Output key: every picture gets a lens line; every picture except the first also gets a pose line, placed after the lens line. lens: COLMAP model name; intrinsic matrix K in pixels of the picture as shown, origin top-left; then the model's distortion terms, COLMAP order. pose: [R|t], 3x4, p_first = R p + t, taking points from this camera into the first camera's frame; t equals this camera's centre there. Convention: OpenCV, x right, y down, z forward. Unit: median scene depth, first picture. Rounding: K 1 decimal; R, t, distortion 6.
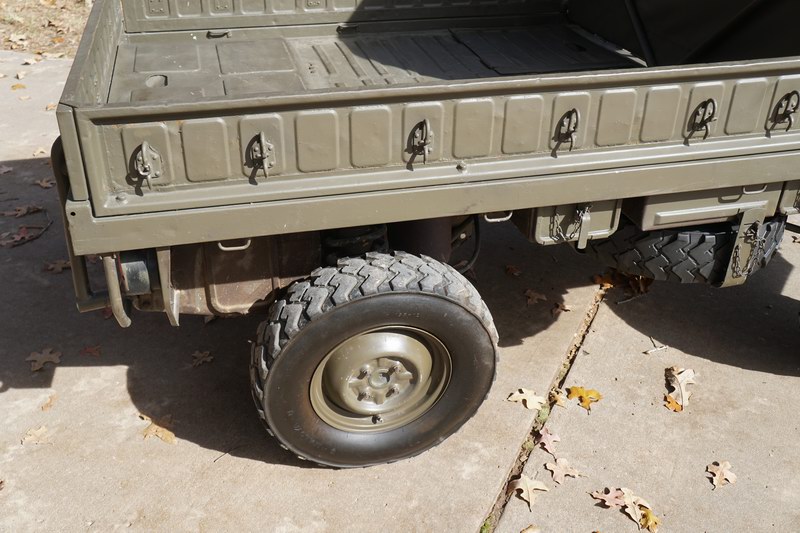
lens RADIAL K [[812.1, 0, 400.0], [0, 812.1, 266.5], [0, 0, 1]] dist [0.005092, 0.020539]
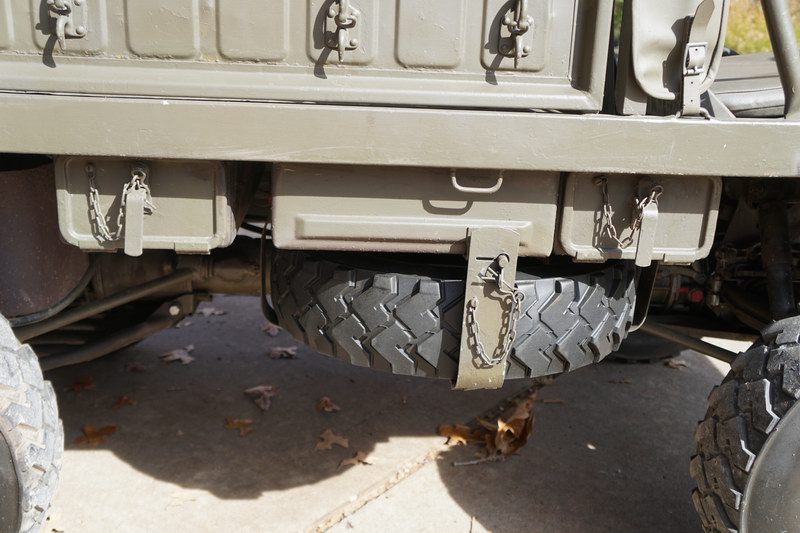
lens RADIAL K [[858.8, 0, 400.0], [0, 858.8, 266.5], [0, 0, 1]] dist [-0.012190, 0.002764]
pose [[0.979368, 0.073621, -0.188198, 0.467681], [-0.121575, 0.958547, -0.257695, 0.102993], [0.161425, 0.275259, 0.947721, 0.444281]]
